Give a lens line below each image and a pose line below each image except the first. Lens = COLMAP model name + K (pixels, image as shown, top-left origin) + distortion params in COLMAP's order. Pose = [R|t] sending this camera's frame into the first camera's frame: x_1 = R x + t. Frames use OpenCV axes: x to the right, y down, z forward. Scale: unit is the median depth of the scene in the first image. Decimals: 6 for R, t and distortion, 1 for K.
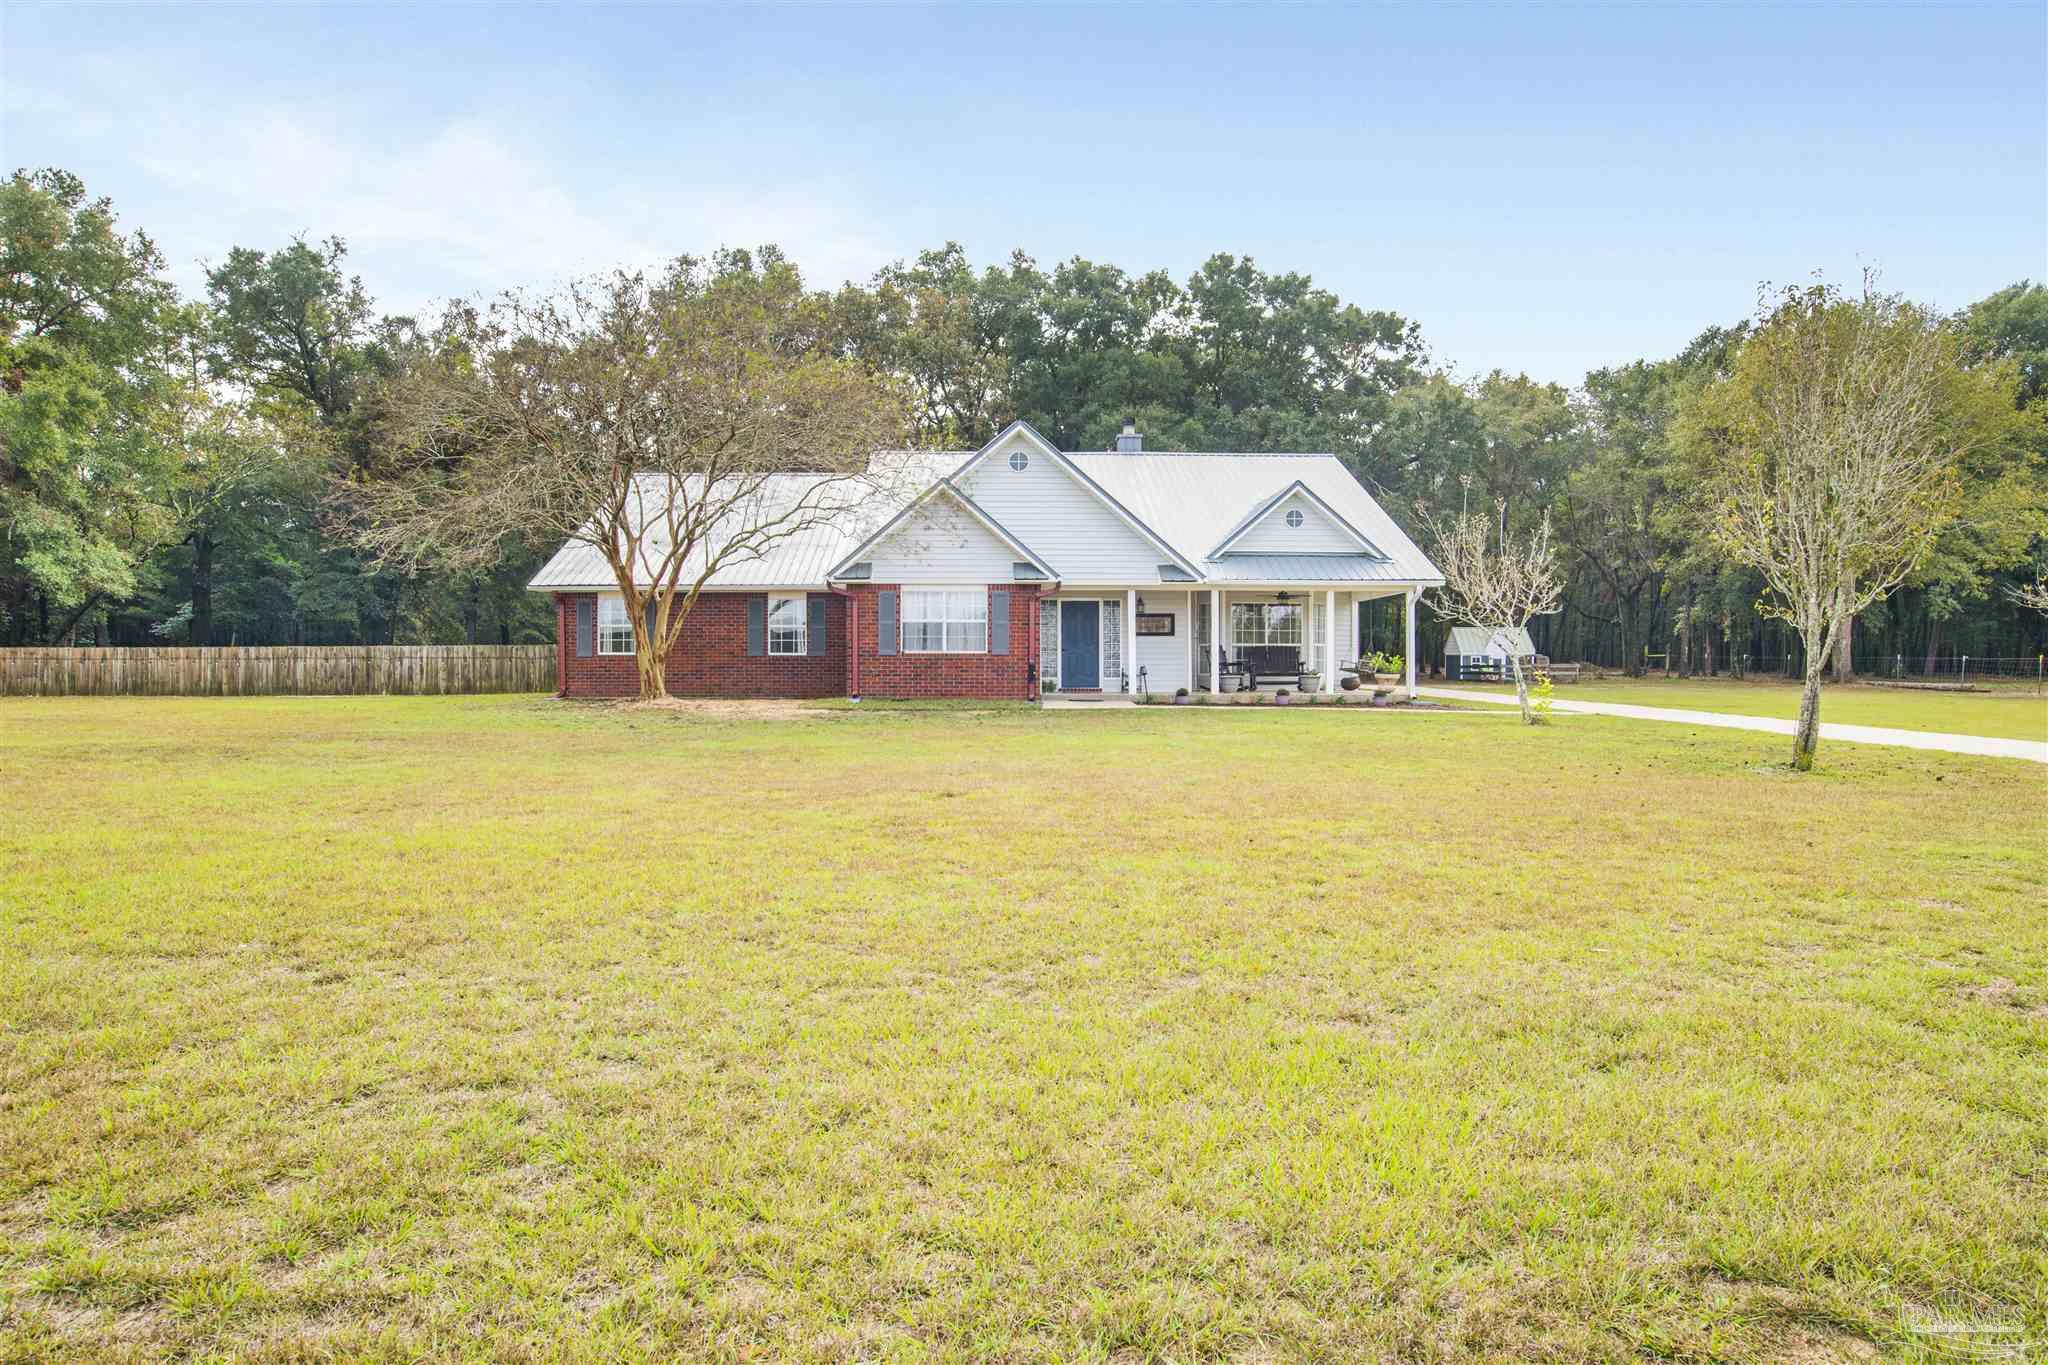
lens RADIAL K [[1197.7, 0, 1024.0], [0, 1197.7, 682.5], [0, 0, 1]] dist [-0.063799, -0.000309]
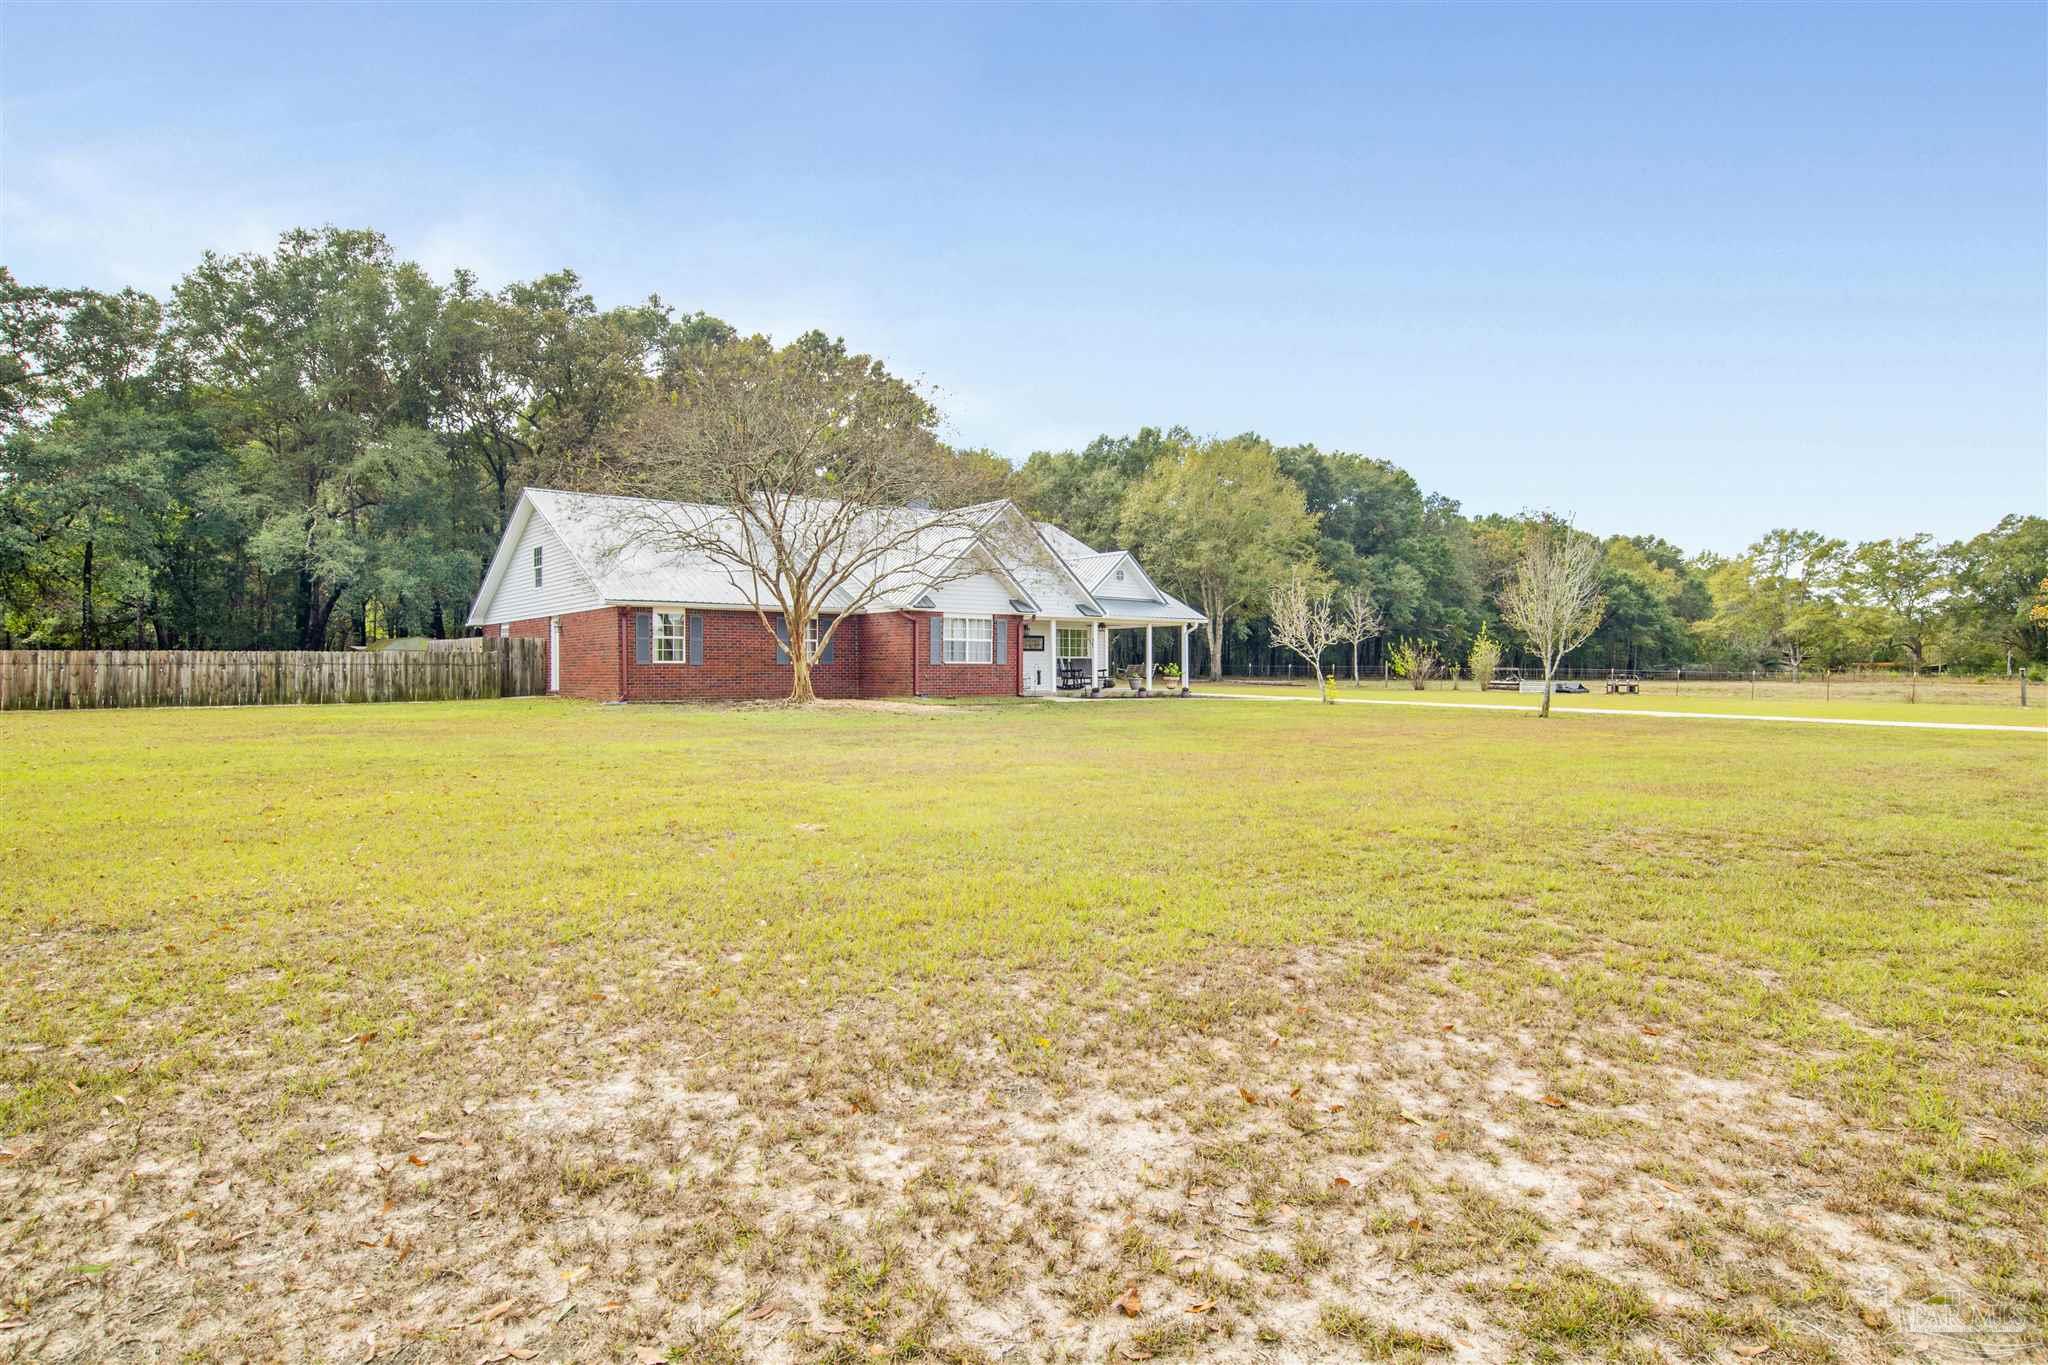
lens RADIAL K [[1076.8, 0, 1030.7], [0, 1076.8, 670.2], [0, 0, 1]] dist [-0.066446, 0.023359]
pose [[0.792686, -0.000759, 0.609630, -0.634088], [0.007831, 0.999929, -0.008938, -0.004561], [-0.609580, 0.011859, 0.792636, -0.014976]]
